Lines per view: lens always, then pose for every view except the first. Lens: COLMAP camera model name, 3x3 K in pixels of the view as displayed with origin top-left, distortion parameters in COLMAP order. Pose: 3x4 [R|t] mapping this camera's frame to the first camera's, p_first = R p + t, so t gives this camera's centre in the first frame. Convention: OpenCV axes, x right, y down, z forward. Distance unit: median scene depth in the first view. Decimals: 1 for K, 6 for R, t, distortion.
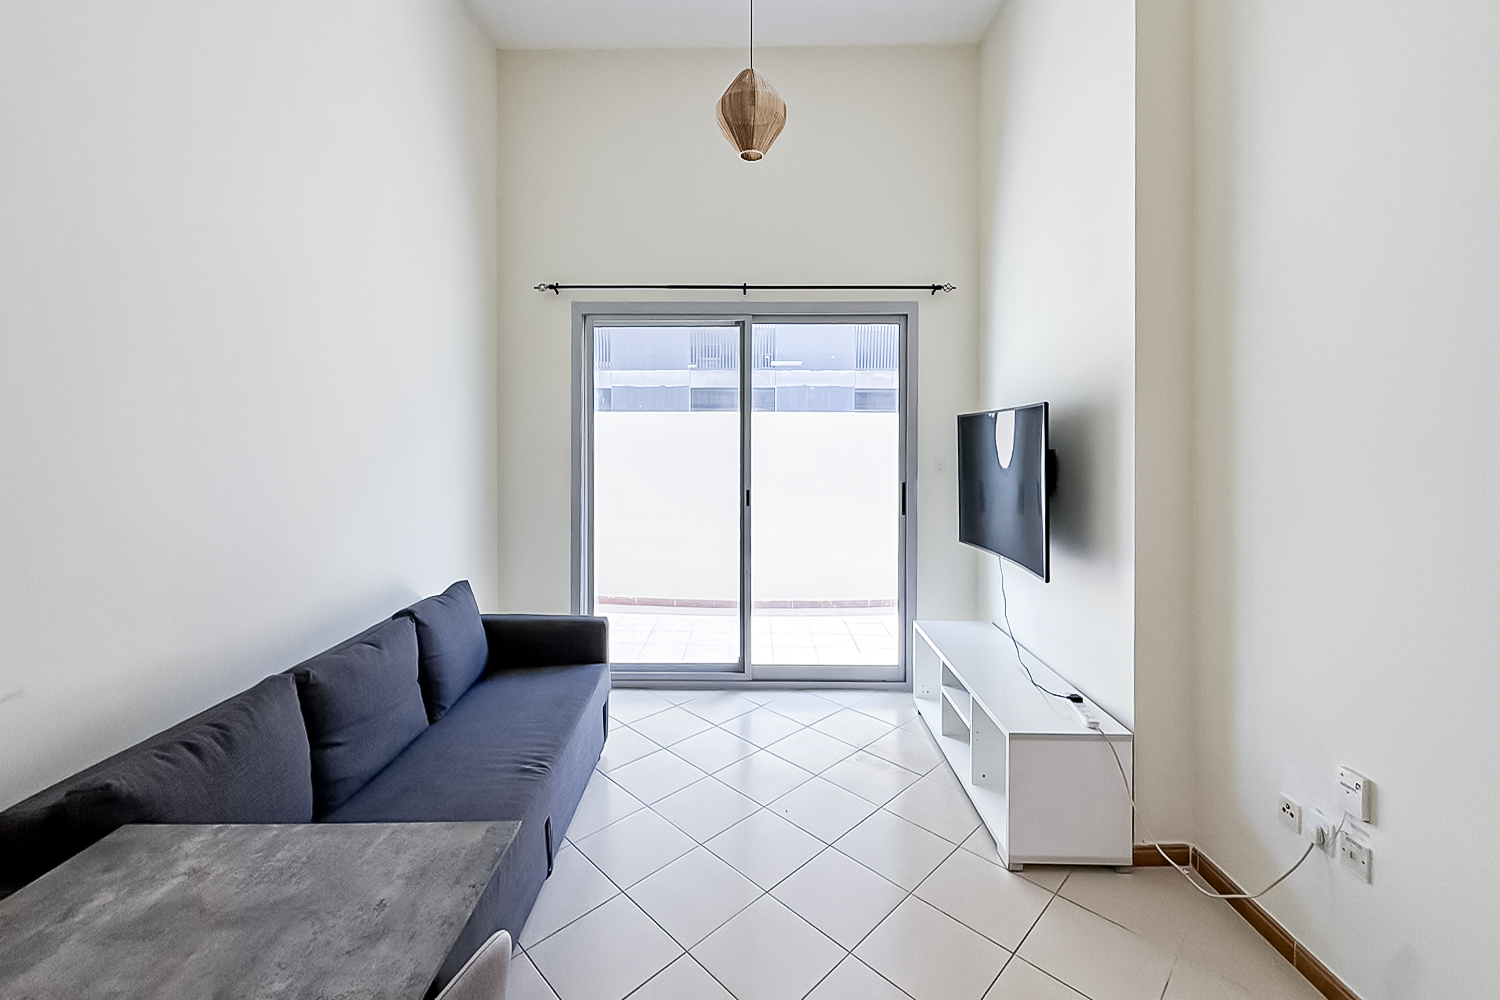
lens RADIAL K [[612.1, 0, 747.1], [0, 612.1, 443.9], [0, 0, 1]] dist [0.000004, 0.000221]
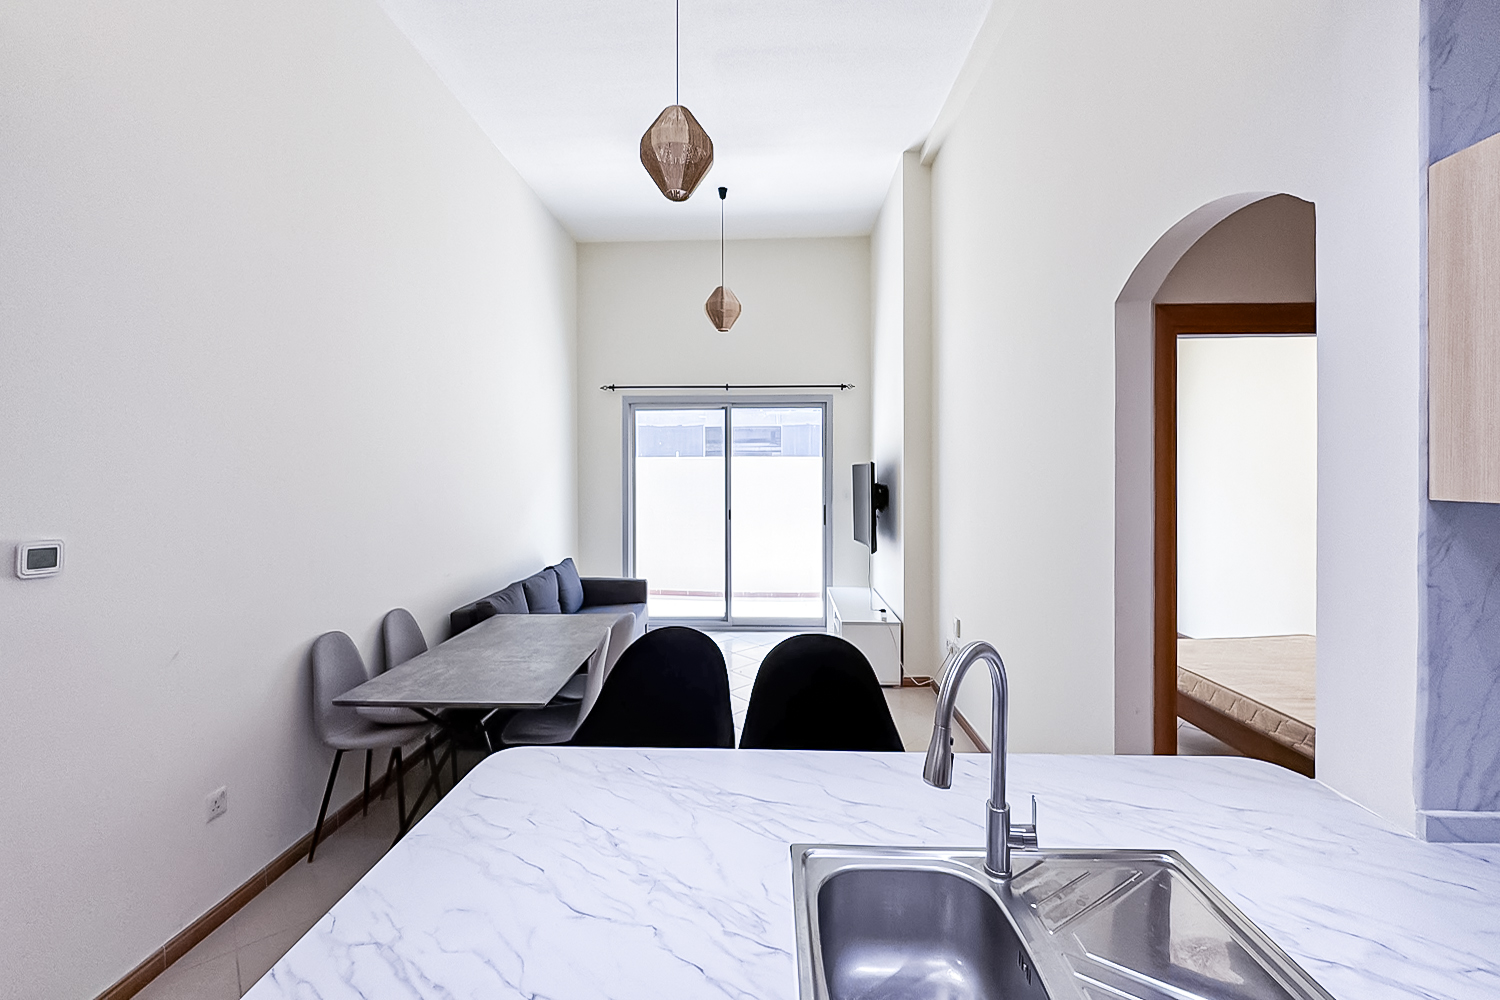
lens RADIAL K [[609.8, 0, 753.4], [0, 609.8, 477.3], [0, 0, 1]] dist [-0.000620, -0.000015]
pose [[0.999809, -0.001784, -0.019484, 0.099462], [0.001866, 0.999989, 0.004201, -0.018205], [0.019477, -0.004236, 0.999801, -0.645161]]
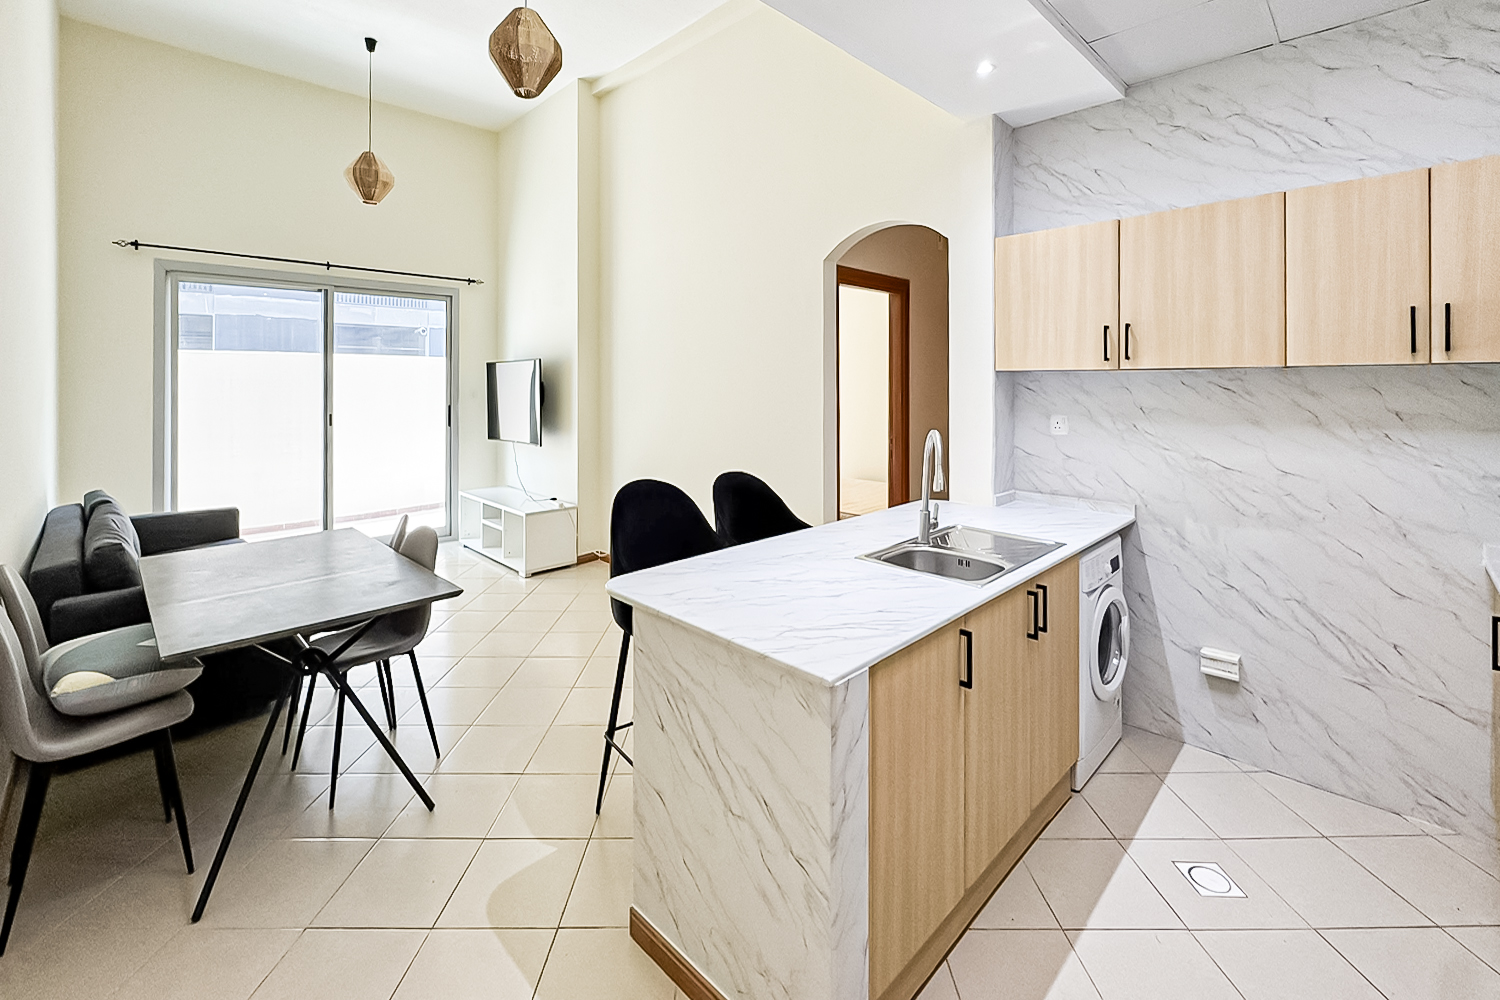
lens RADIAL K [[639.5, 0, 757.7], [0, 639.5, 381.3], [0, 0, 1]] dist [-0.000241, 0.000318]
pose [[0.694638, -0.001059, 0.719359, -0.365354], [0.003703, 0.999991, -0.002103, 0.009601], [-0.719350, 0.004125, 0.694636, -0.677813]]
